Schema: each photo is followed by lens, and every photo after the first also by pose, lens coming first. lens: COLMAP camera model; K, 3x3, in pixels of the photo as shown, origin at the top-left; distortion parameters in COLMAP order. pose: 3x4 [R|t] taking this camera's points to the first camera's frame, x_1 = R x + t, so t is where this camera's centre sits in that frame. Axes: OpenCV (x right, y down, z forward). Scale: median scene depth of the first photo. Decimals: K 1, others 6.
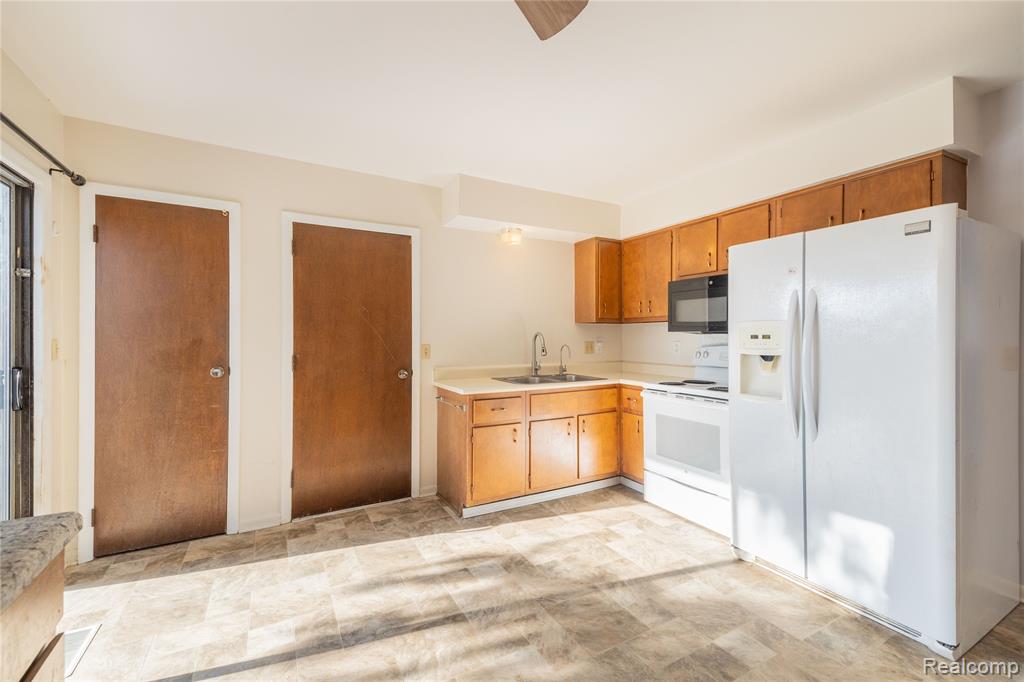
lens RADIAL K [[430.6, 0, 530.2], [0, 430.6, 335.8], [0, 0, 1]] dist [0.043268, -0.007471]
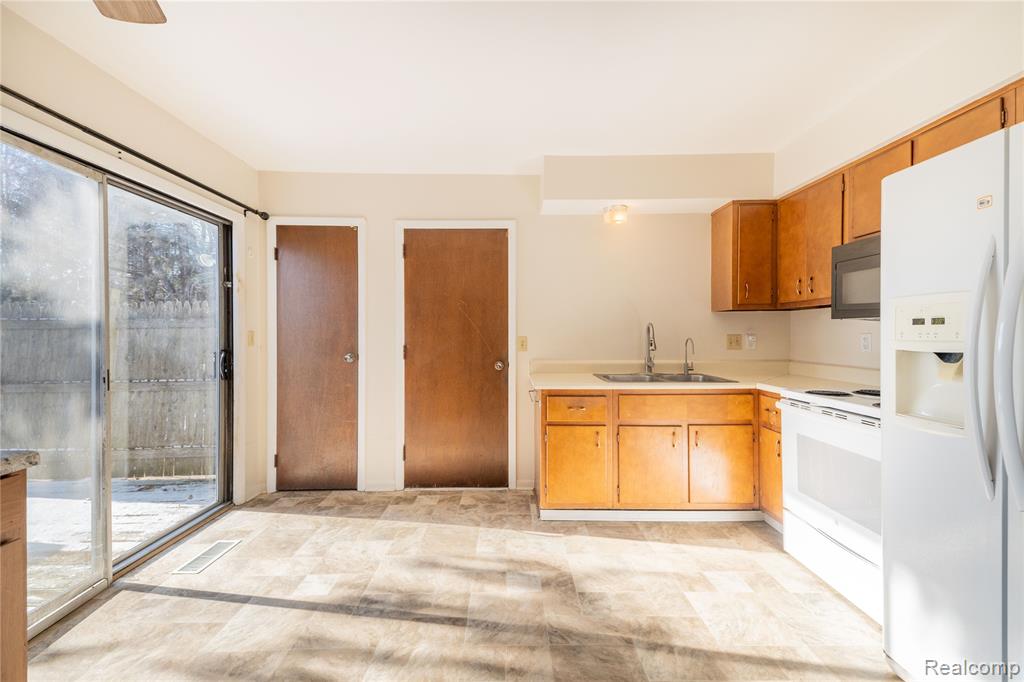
lens RADIAL K [[430.6, 0, 507.8], [0, 430.6, 335.1], [0, 0, 1]] dist [0.043268, -0.007471]
pose [[0.875025, -0.000105, -0.484078, 0.251069], [0.003832, 0.999970, 0.006711, 0.011684], [0.484063, -0.007727, 0.874999, 0.147456]]
